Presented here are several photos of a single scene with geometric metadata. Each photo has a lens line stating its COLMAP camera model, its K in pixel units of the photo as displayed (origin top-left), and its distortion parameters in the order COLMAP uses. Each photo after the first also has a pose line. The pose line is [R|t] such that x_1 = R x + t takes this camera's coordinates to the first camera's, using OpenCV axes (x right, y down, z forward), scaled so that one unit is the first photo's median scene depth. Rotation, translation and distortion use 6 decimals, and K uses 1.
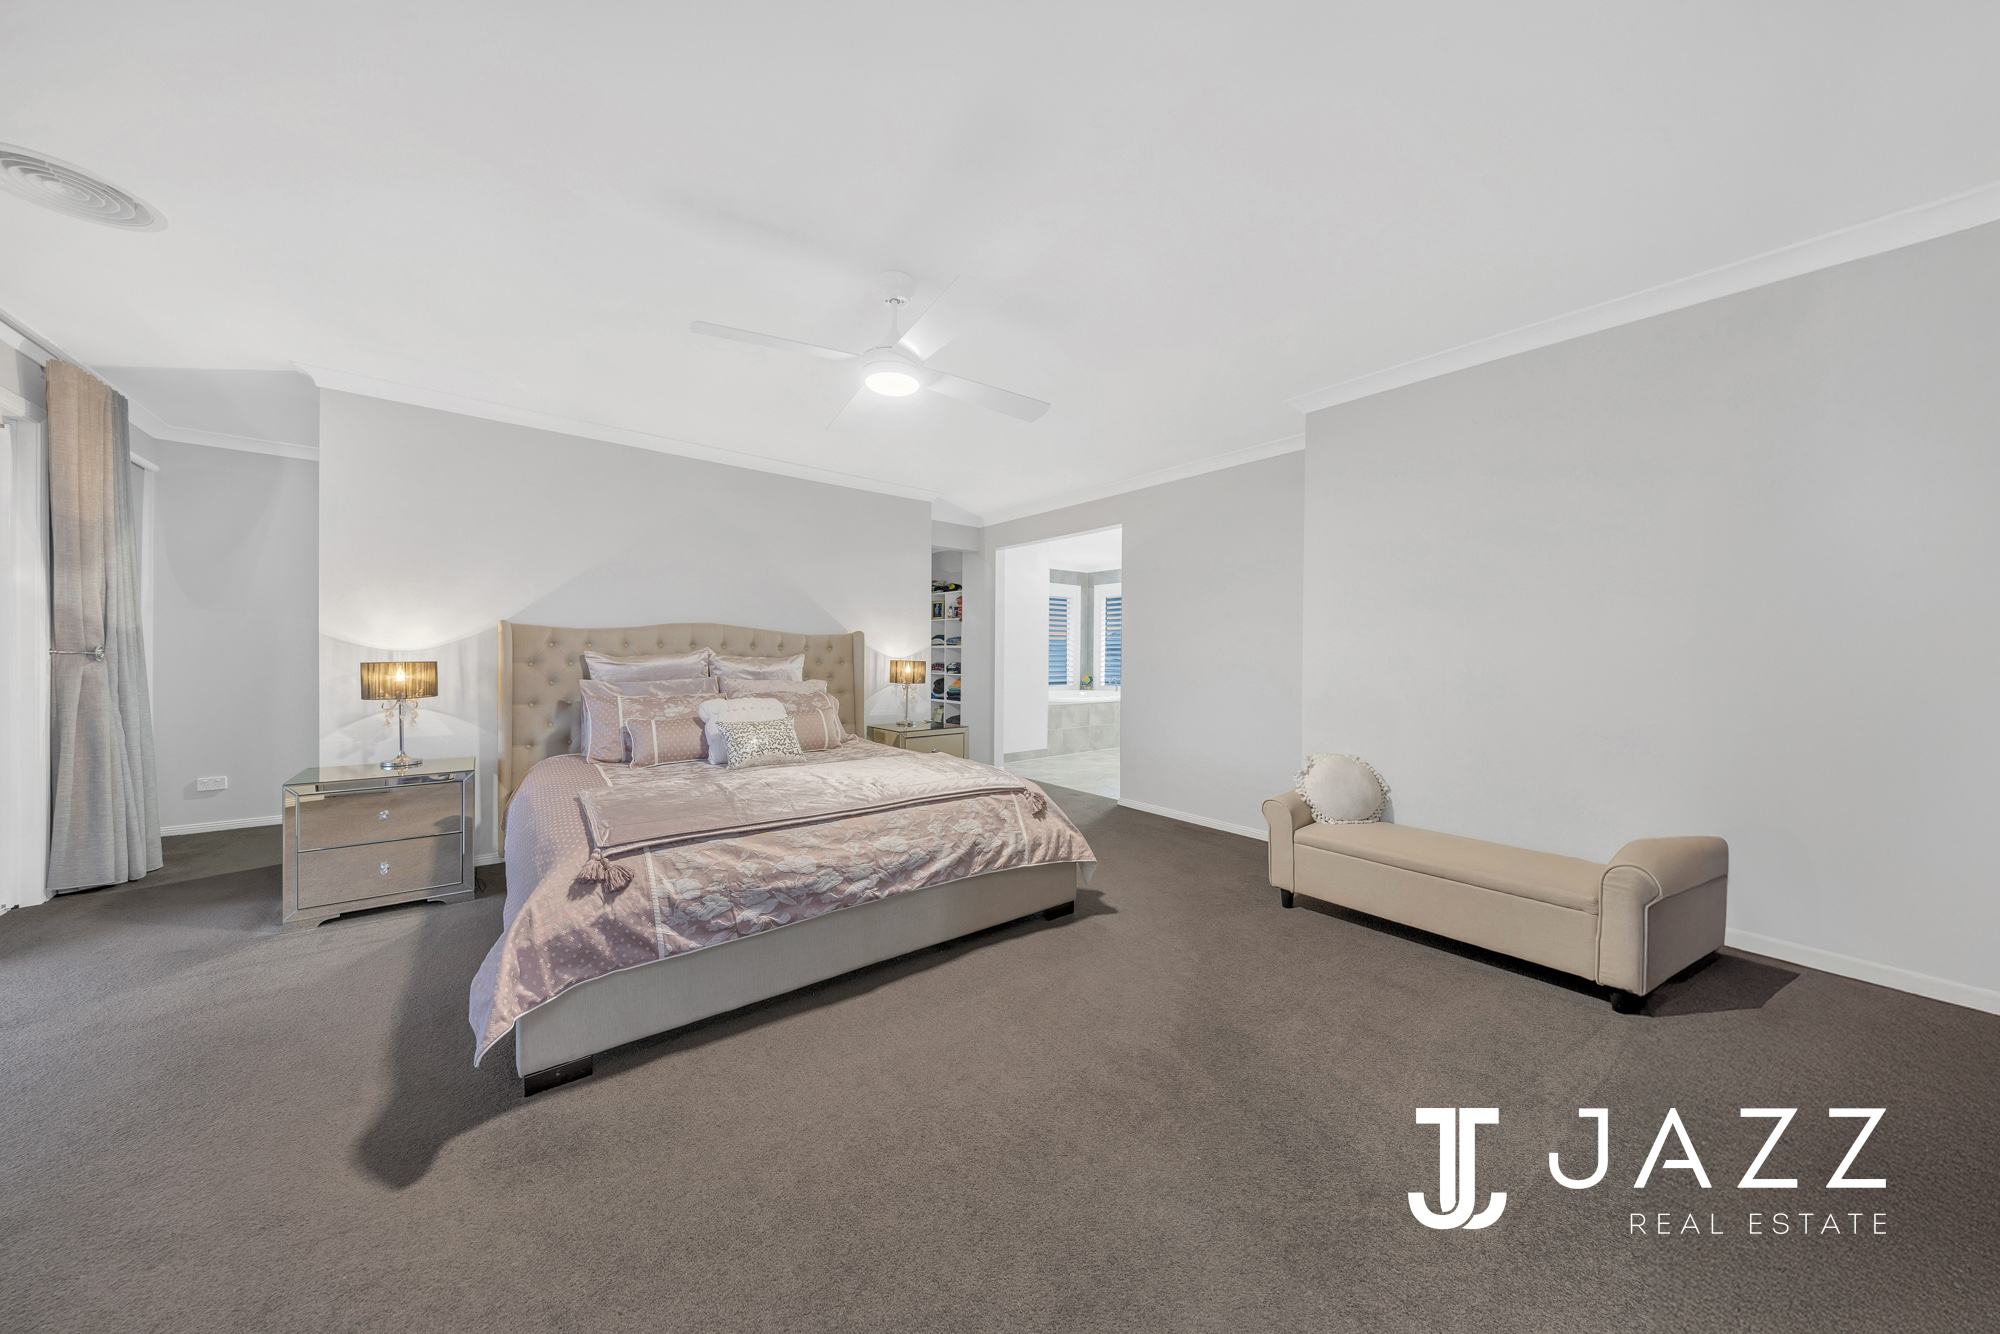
lens RADIAL K [[718.0, 0, 1000.0], [0, 718.0, 667.0], [0, 0, 1]] dist [-0.001311, -0.000002]
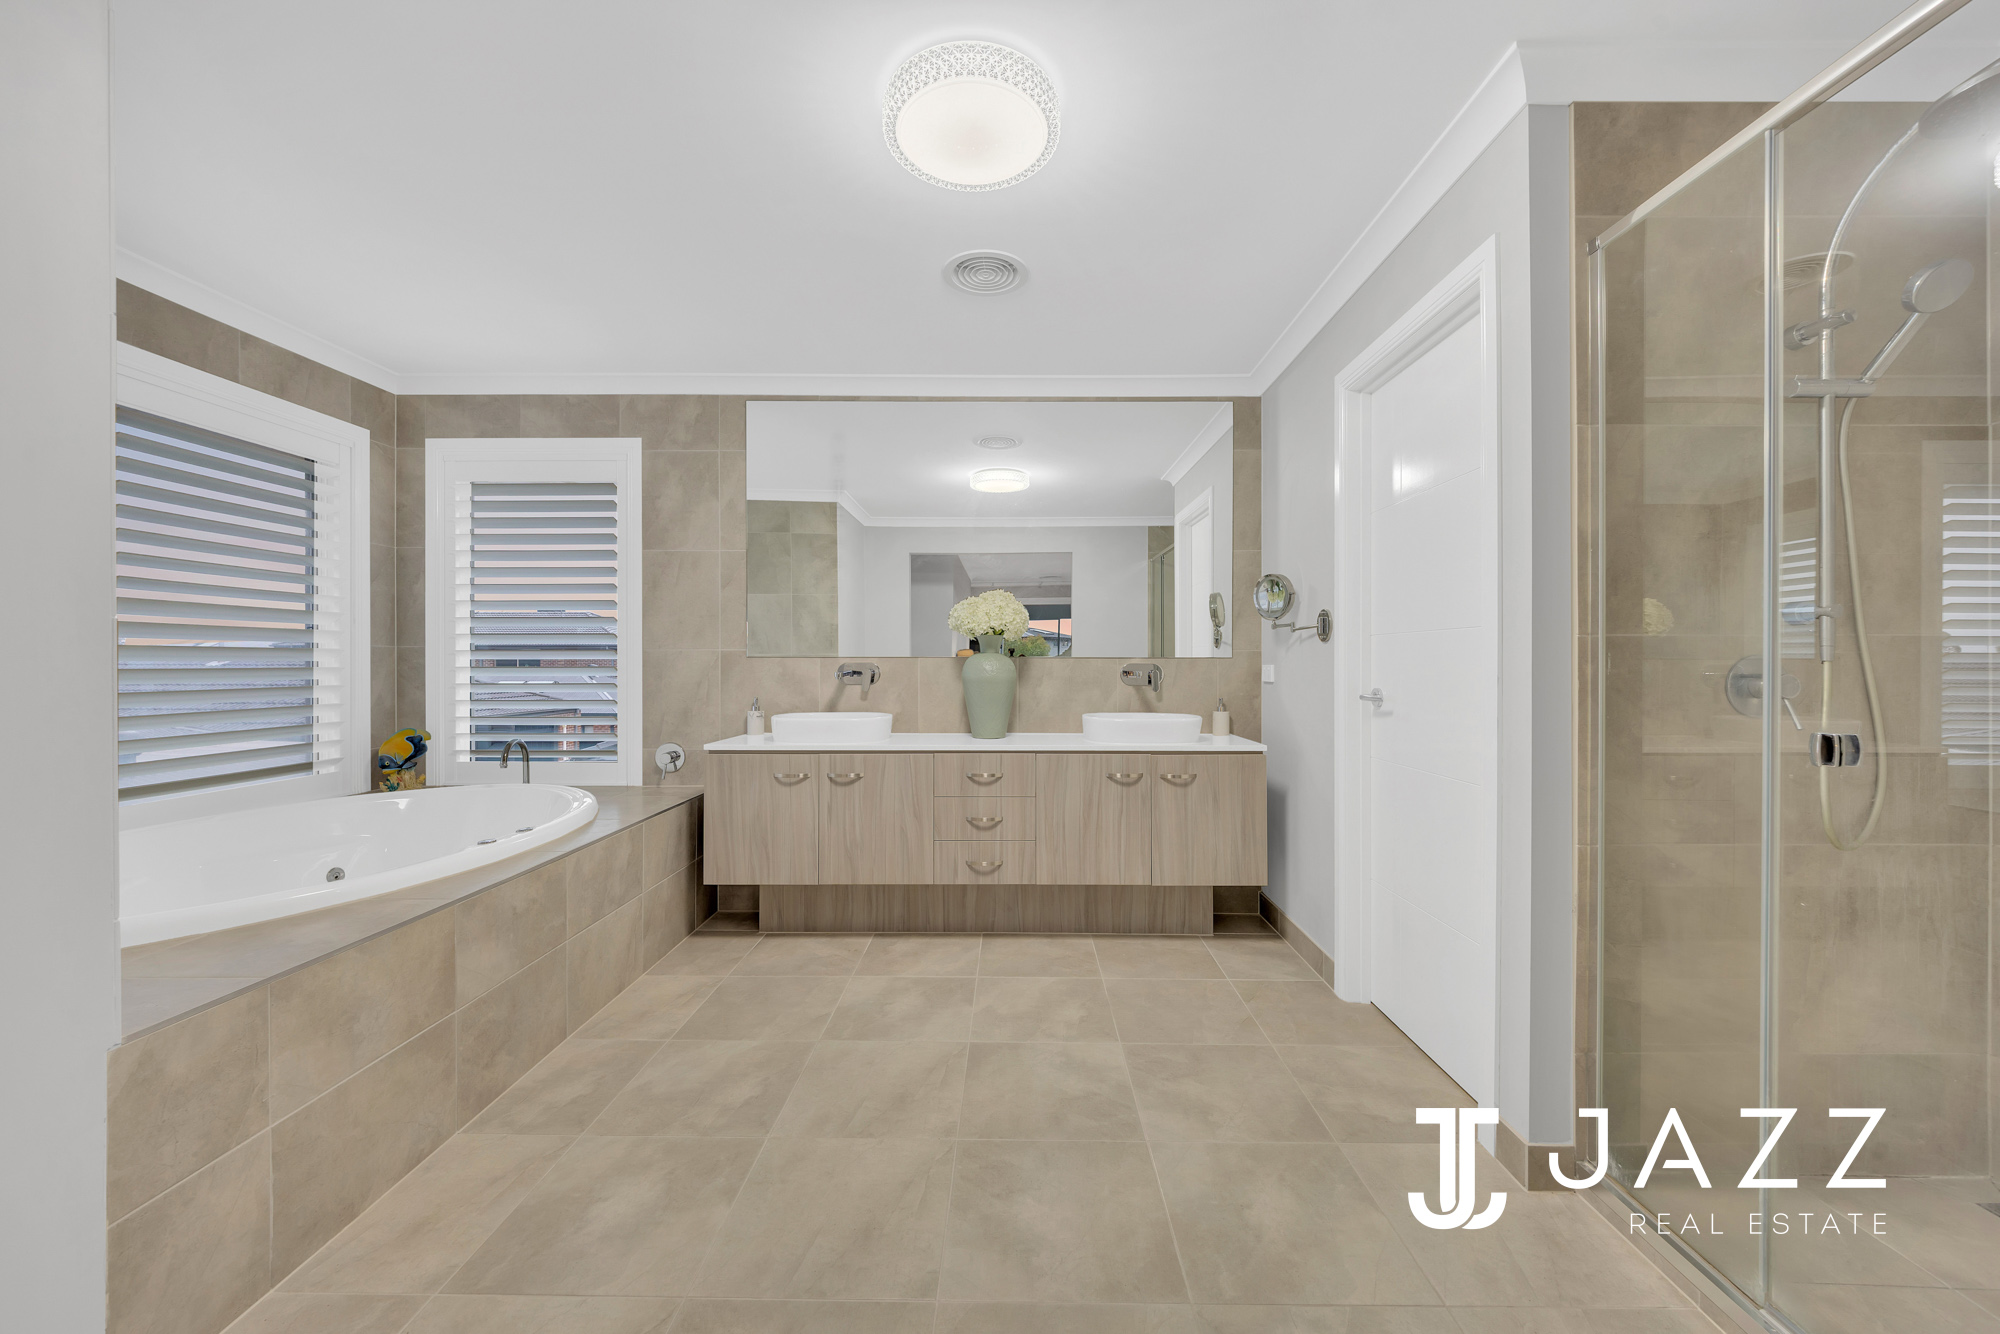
lens RADIAL K [[718.0, 0, 1000.0], [0, 718.0, 667.0], [0, 0, 1]] dist [-0.001311, -0.000002]
pose [[0.653296, -0.004154, 0.757091, 0.059021], [0.006022, 0.999982, 0.000290, -0.014135], [-0.757079, 0.004370, 0.653309, 0.618487]]
